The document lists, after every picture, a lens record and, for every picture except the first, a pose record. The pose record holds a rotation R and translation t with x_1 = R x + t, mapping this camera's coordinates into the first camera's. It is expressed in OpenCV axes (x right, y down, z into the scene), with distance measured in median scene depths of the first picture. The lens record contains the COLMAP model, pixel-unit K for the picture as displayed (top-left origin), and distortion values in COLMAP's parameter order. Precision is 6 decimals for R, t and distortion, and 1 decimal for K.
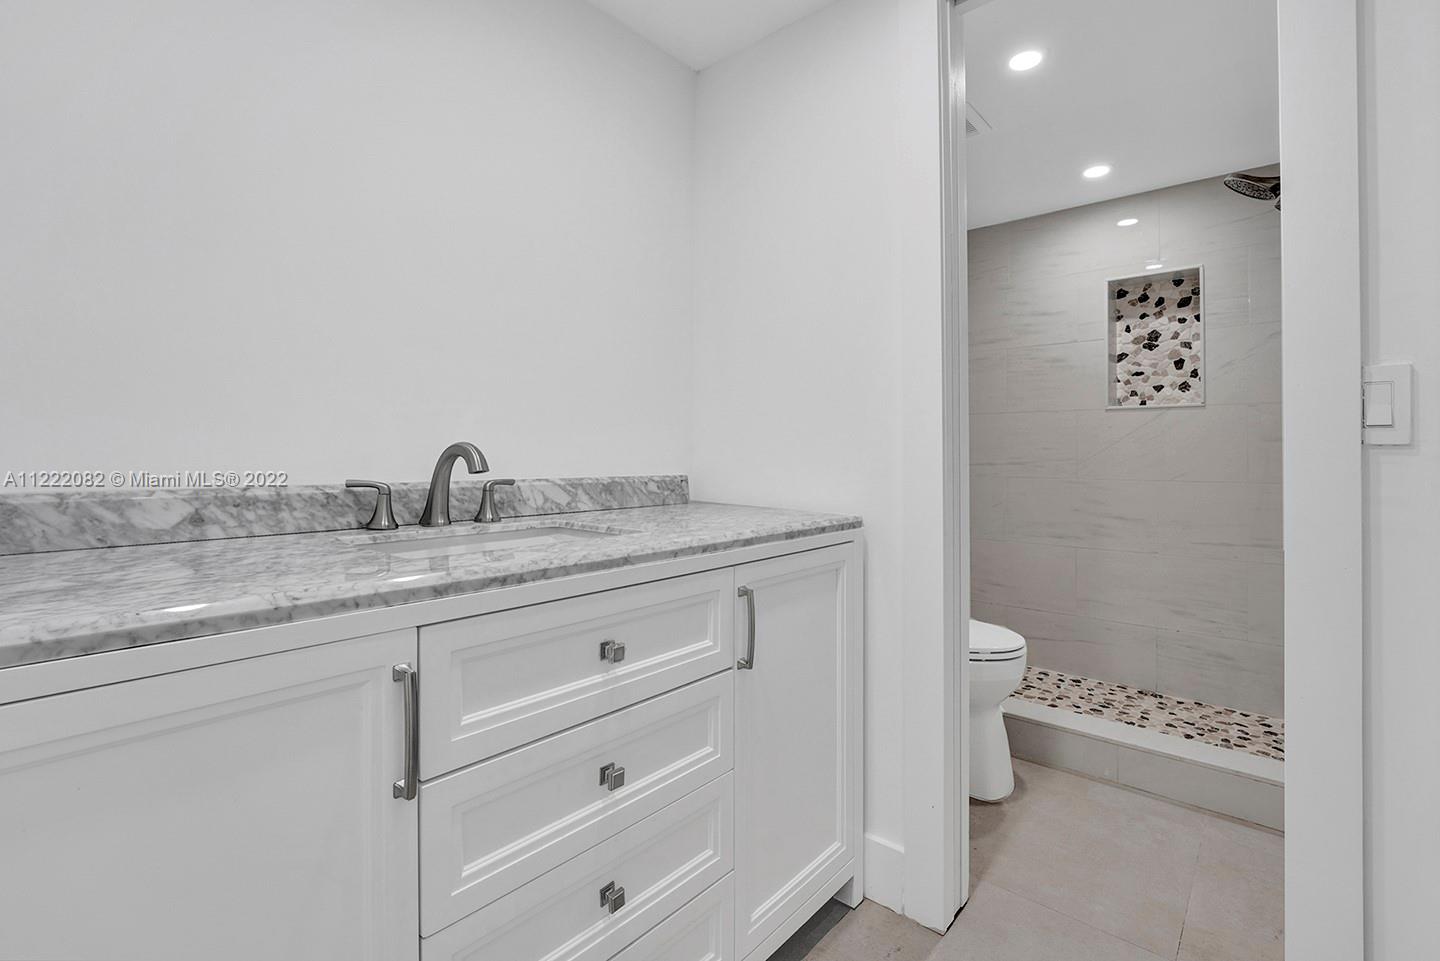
lens RADIAL K [[637.2, 0, 750.1], [0, 637.2, 450.7], [0, 0, 1]] dist [-0.012443, -0.000847]
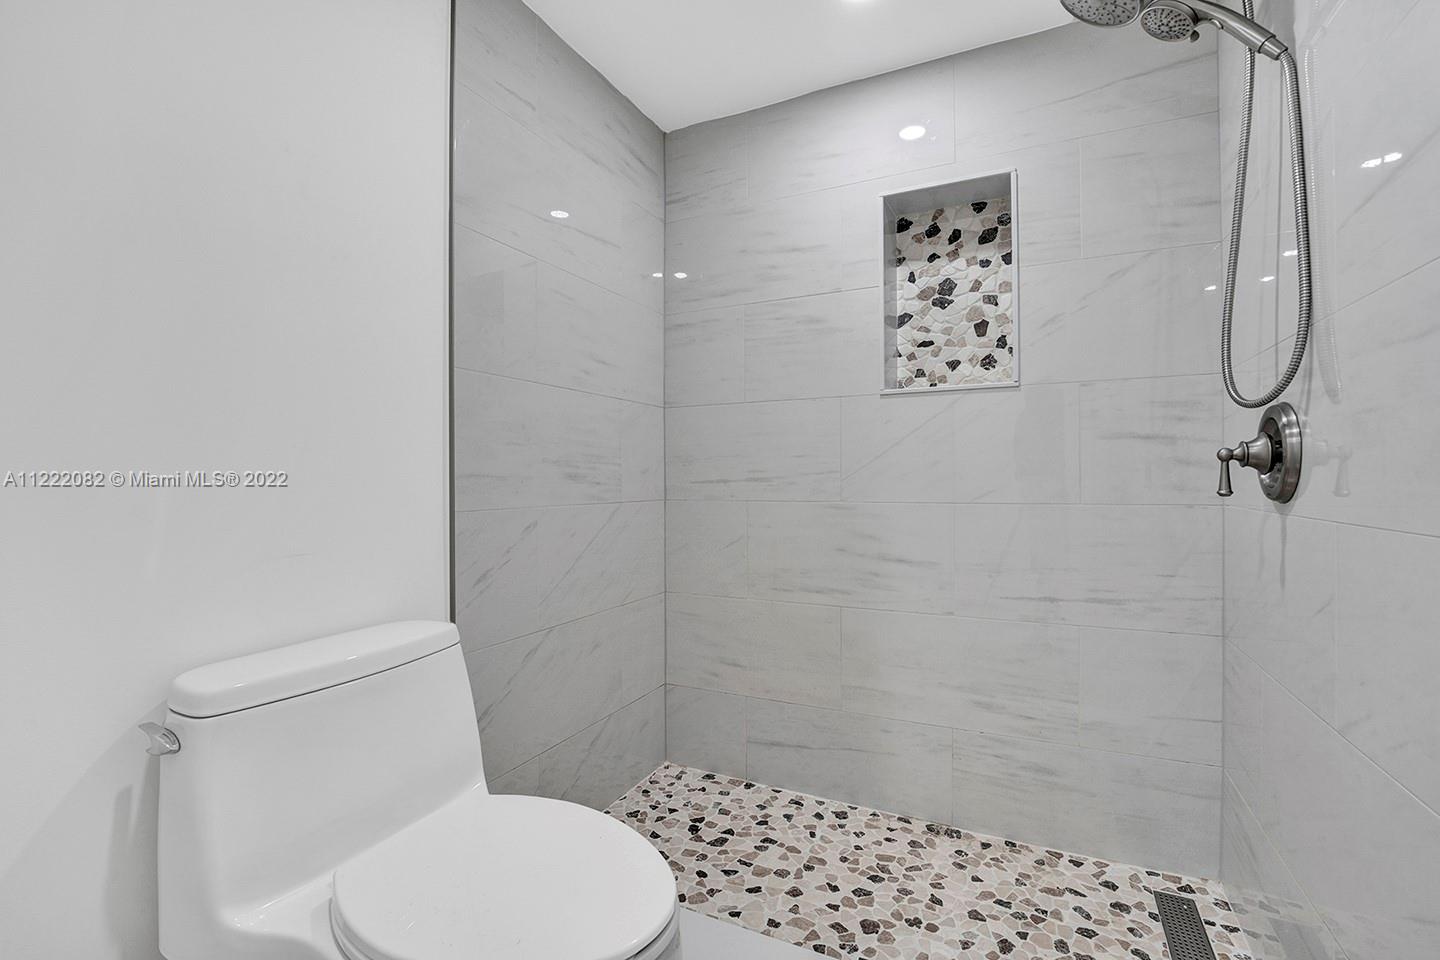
lens RADIAL K [[637.2, 0, 719.0], [0, 637.2, 482.3], [0, 0, 1]] dist [-0.012443, -0.000847]
pose [[0.973550, -0.008994, 0.228299, 0.251349], [0.006473, 0.999910, 0.011789, 0.015878], [-0.228384, -0.009999, 0.973520, 0.405377]]
